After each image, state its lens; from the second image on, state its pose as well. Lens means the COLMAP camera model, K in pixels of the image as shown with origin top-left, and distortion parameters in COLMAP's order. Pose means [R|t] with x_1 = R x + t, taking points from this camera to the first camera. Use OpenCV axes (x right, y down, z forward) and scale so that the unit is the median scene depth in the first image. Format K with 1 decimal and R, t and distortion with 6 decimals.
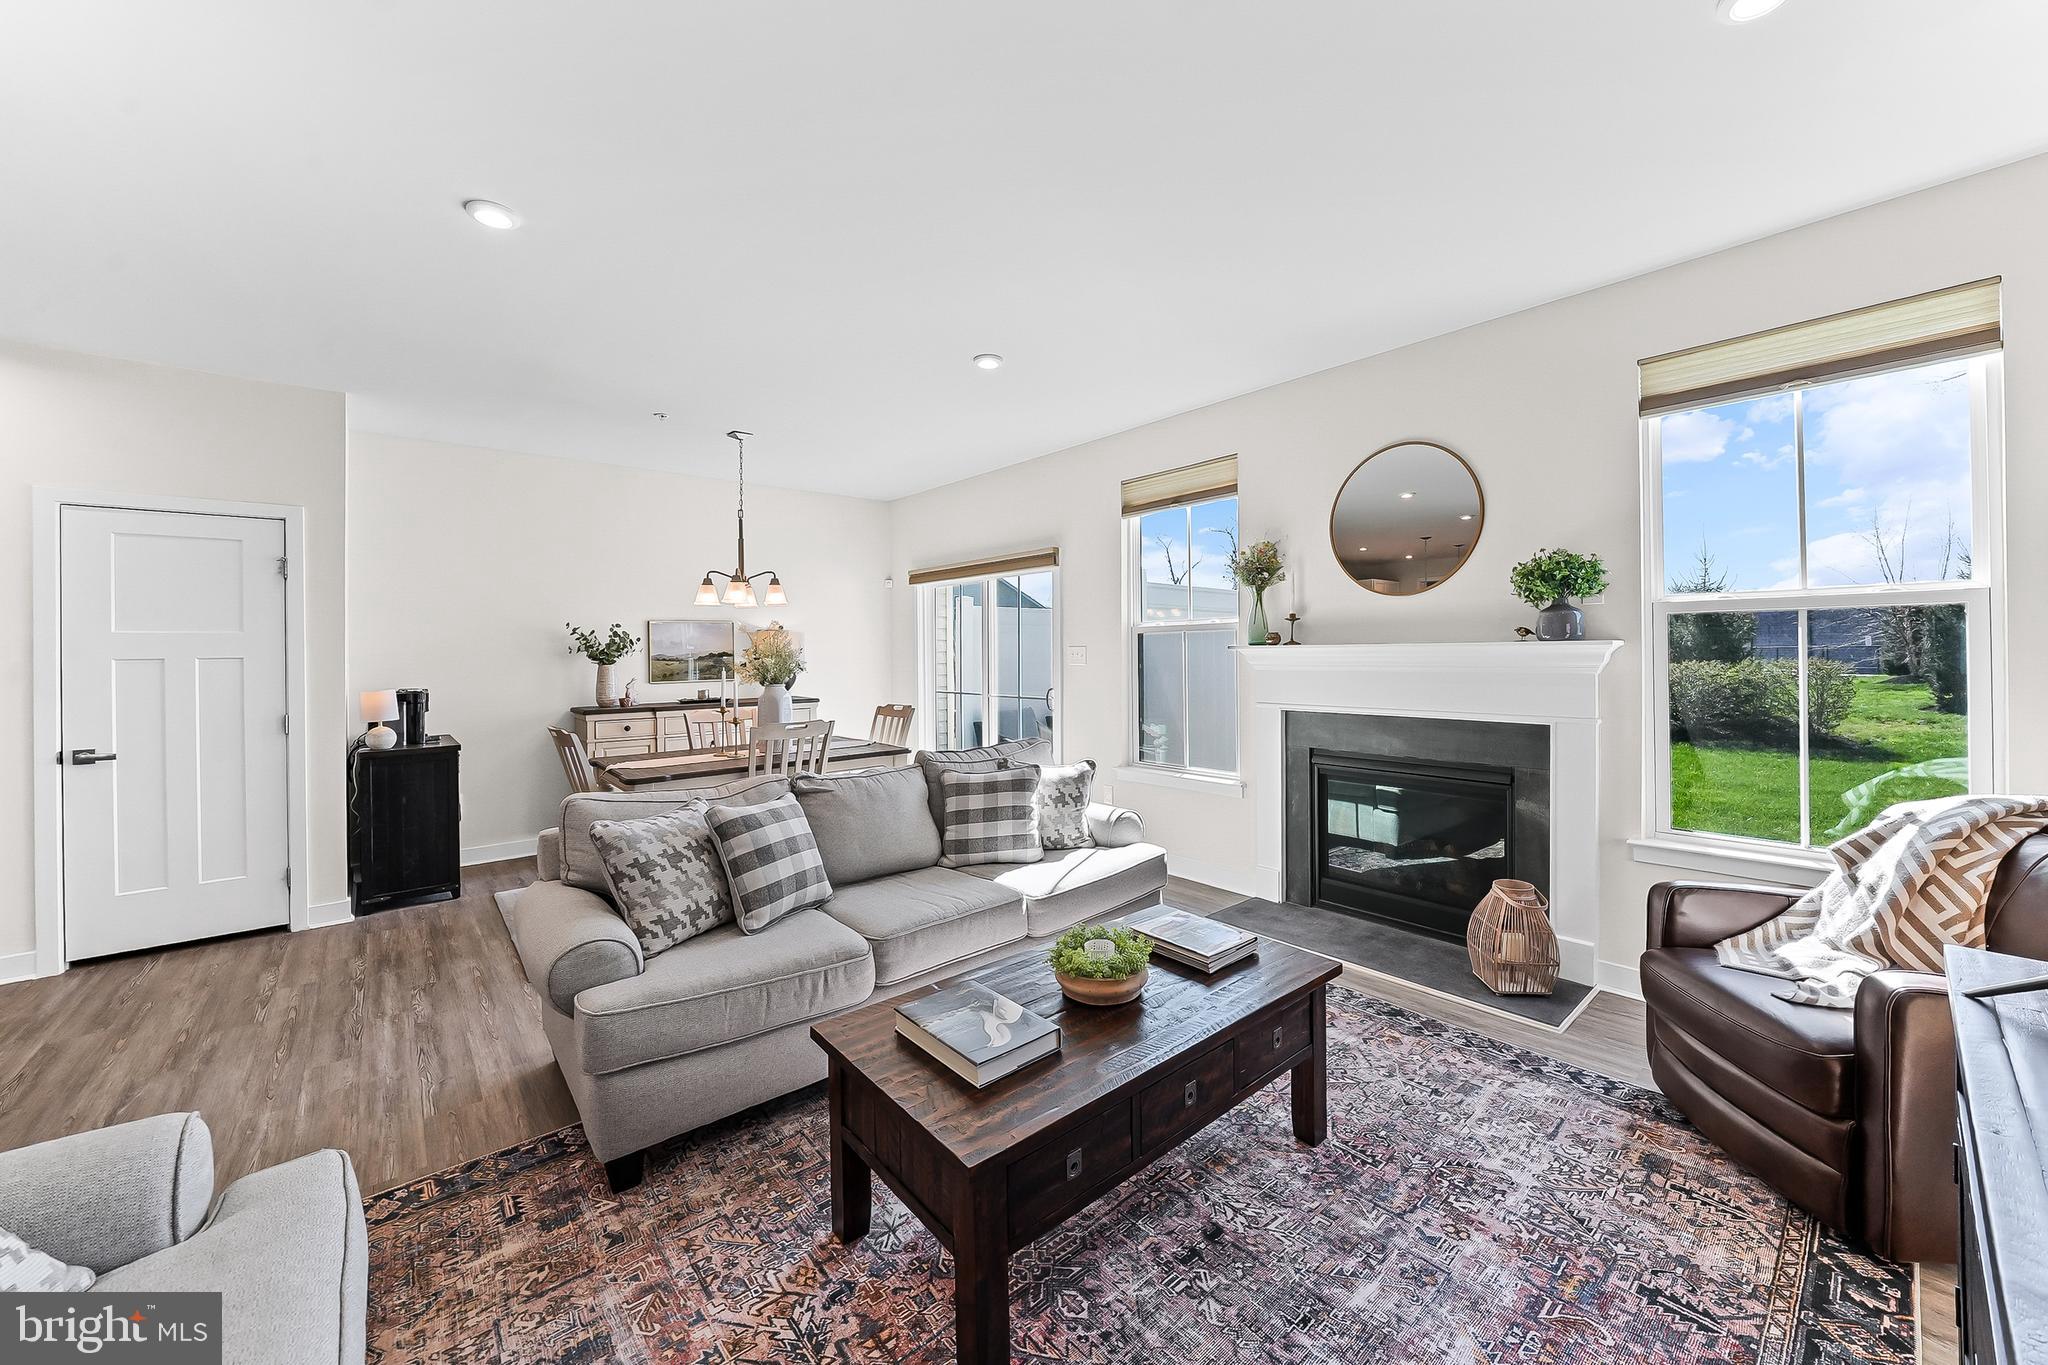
lens RADIAL K [[751.8, 0, 1068.2], [0, 751.8, 648.4], [0, 0, 1]] dist [-0.012225, -0.001089]
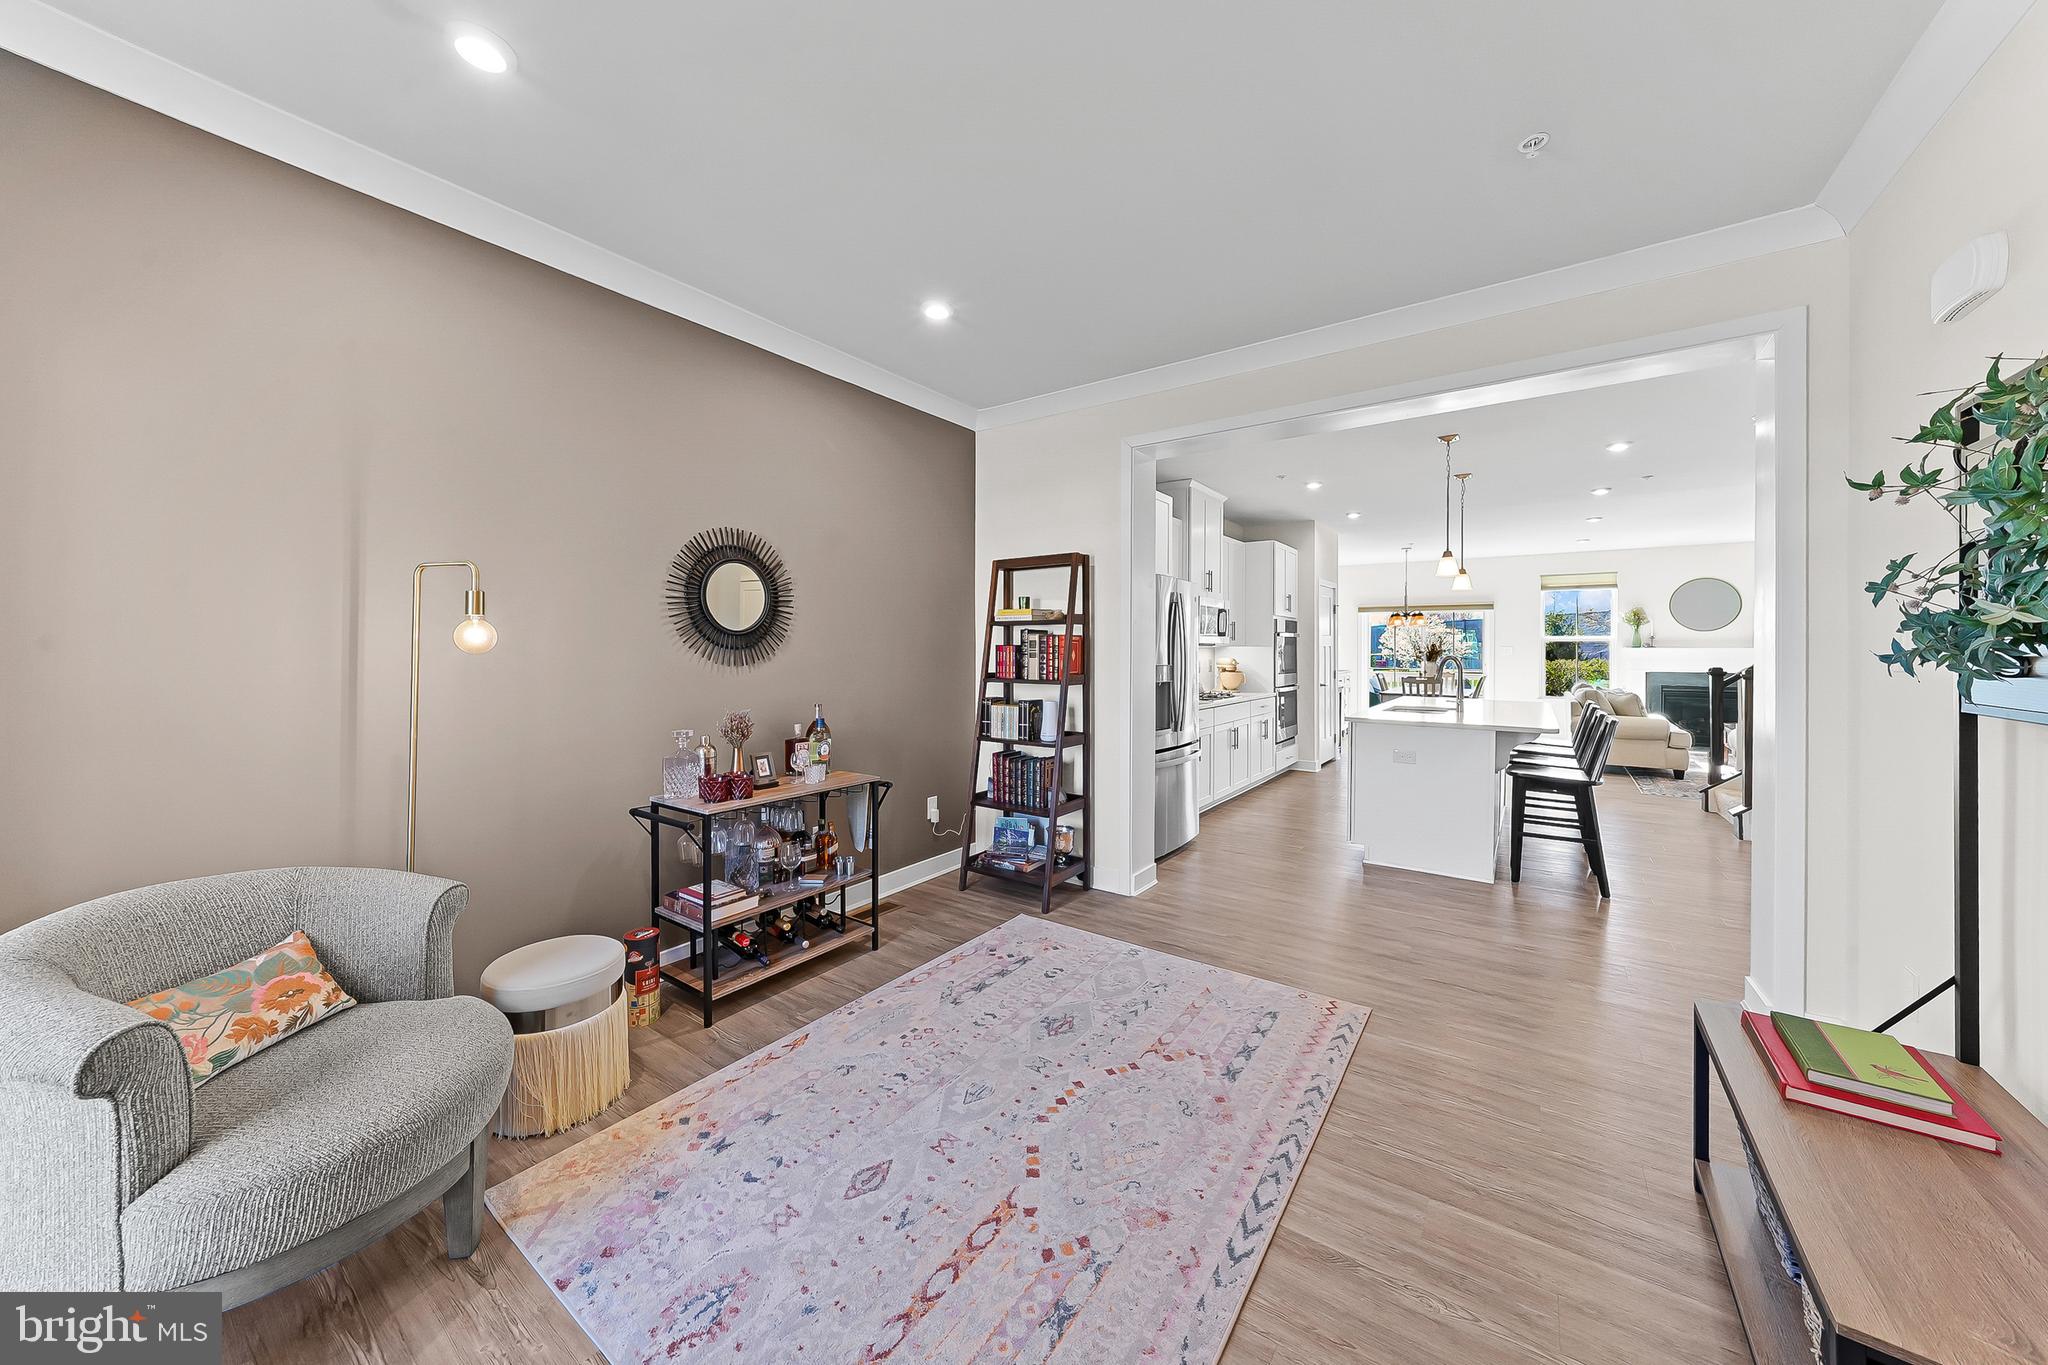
lens RADIAL K [[709.6, 0, 1024.7], [0, 709.6, 645.5], [0, 0, 1]] dist [-0.010921, -0.000049]
pose [[0.976831, 0.016440, 0.213379, -2.969881], [-0.016240, 0.999865, -0.002689, 0.036777], [-0.213394, -0.000839, 0.976966, -1.183813]]
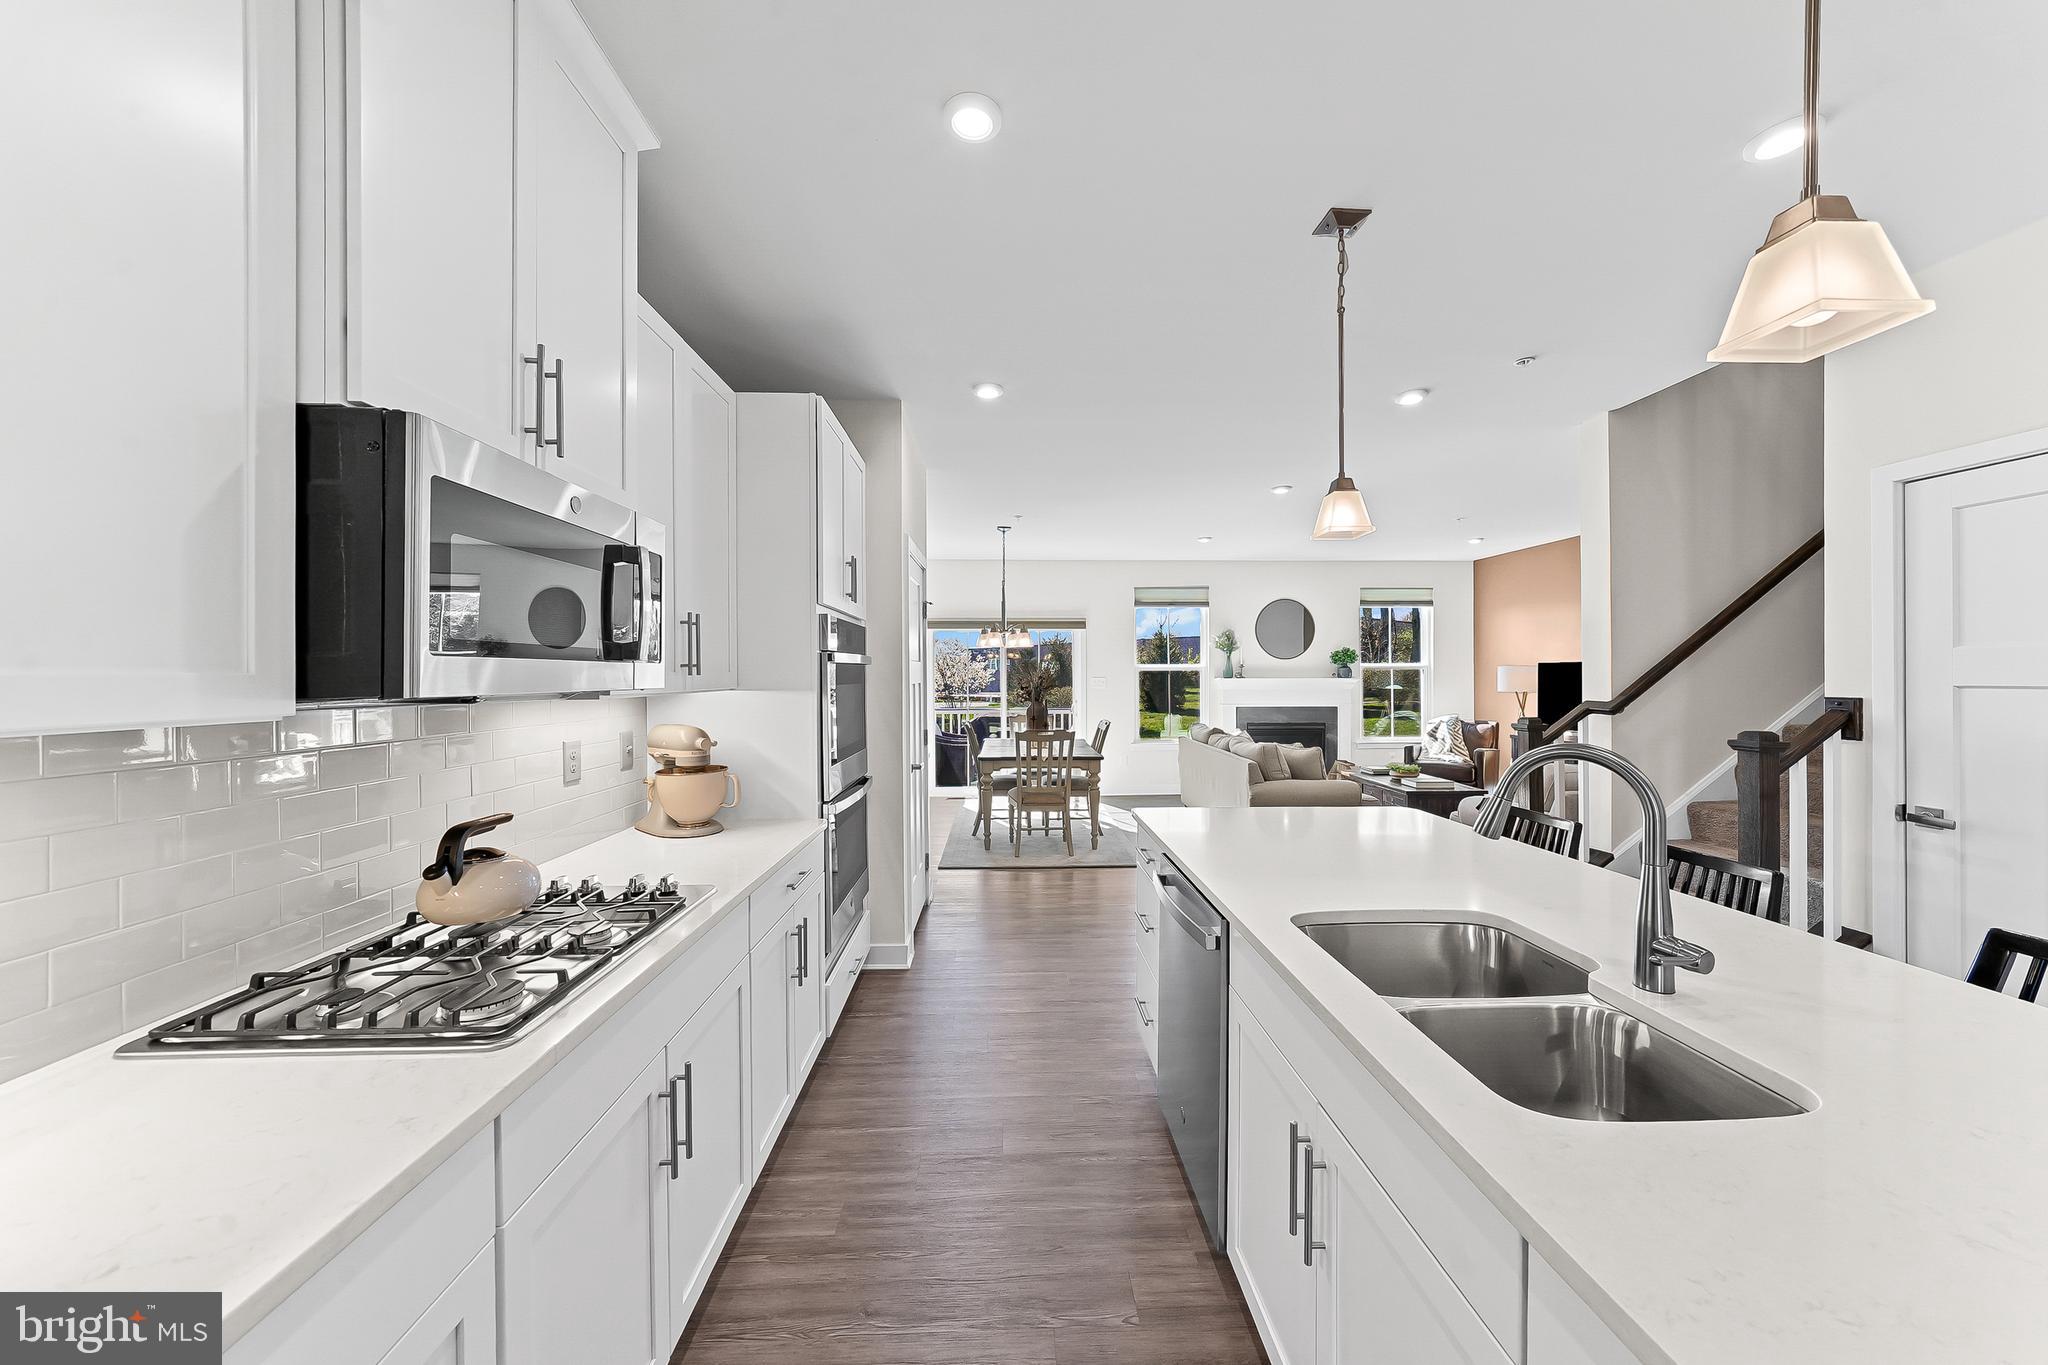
lens RADIAL K [[709.6, 0, 1025.8], [0, 709.6, 677.8], [0, 0, 1]] dist [-0.010921, -0.000049]
pose [[0.644712, 0.007252, 0.764391, -2.181194], [-0.007326, 0.999968, -0.003309, 0.007786], [-0.764391, -0.003467, 0.644744, 0.143425]]
